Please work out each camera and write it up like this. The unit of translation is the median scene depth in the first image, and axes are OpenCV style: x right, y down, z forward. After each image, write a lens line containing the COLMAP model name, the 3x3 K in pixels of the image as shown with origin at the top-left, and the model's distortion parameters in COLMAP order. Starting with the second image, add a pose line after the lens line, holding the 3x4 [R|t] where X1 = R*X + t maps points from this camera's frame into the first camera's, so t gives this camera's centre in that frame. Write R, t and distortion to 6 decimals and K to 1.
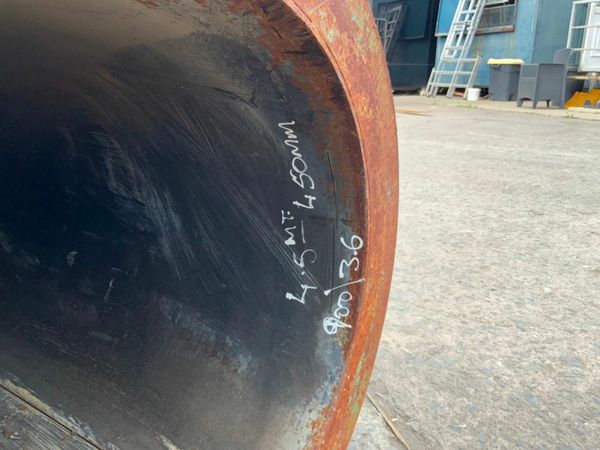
lens RADIAL K [[492.8, 0, 301.0], [0, 492.8, 226.0], [0, 0, 1]] dist [0.073493, -0.139549]
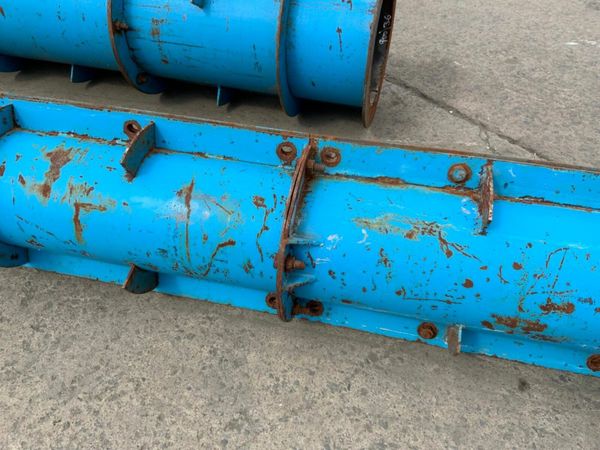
lens RADIAL K [[492.8, 0, 299.0], [0, 492.8, 223.6], [0, 0, 1]] dist [0.073493, -0.139549]
pose [[0.957300, -0.198964, 0.209736, -0.994269], [0.087919, 0.891495, 0.444418, -0.185832], [-0.275402, -0.407001, 0.870921, -1.660715]]
